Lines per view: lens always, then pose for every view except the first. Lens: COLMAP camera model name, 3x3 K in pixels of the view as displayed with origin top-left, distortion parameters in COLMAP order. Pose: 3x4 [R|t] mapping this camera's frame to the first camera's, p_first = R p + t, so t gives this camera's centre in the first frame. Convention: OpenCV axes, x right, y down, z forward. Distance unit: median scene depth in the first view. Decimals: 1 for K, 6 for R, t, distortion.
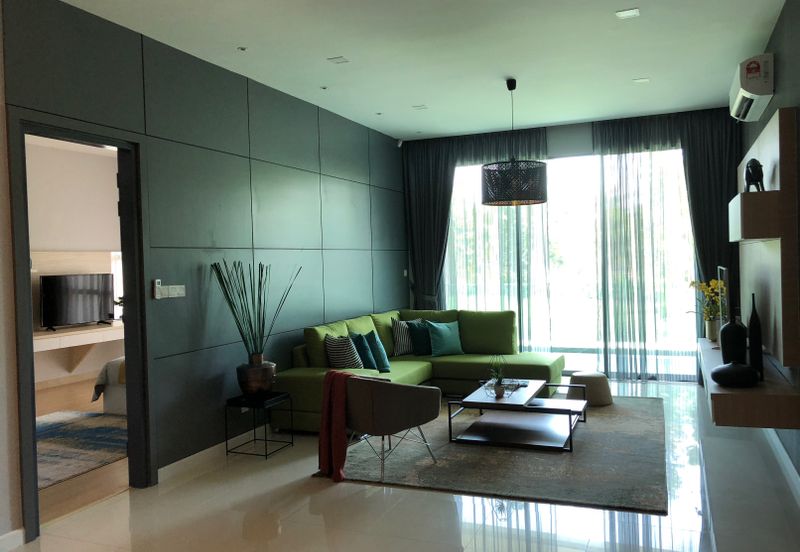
lens RADIAL K [[664.0, 0, 400.7], [0, 664.0, 272.6], [0, 0, 1]] dist [0.031815, 0.001978]
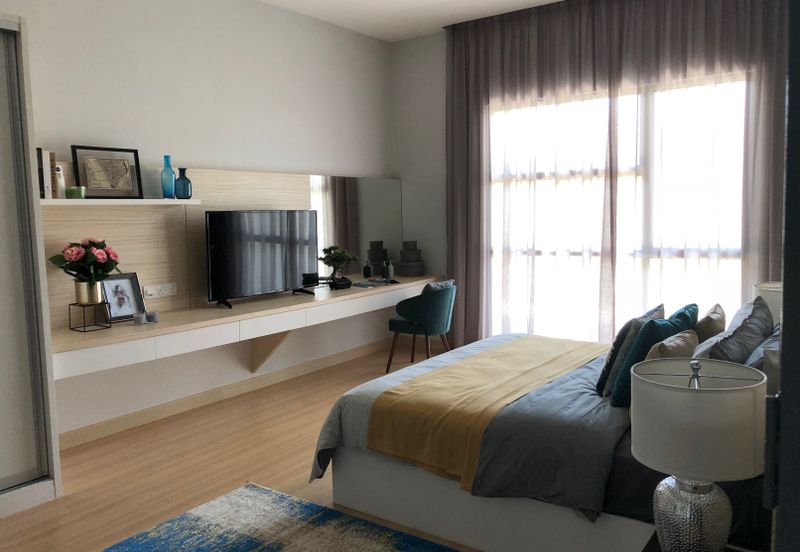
lens RADIAL K [[664.0, 0, 399.7], [0, 664.0, 276.7], [0, 0, 1]] dist [0.031815, 0.001978]
pose [[0.977972, 0.032599, -0.206175, -0.230039], [-0.015806, 0.996459, 0.082579, 0.010485], [0.208137, -0.077501, 0.975024, 0.426003]]
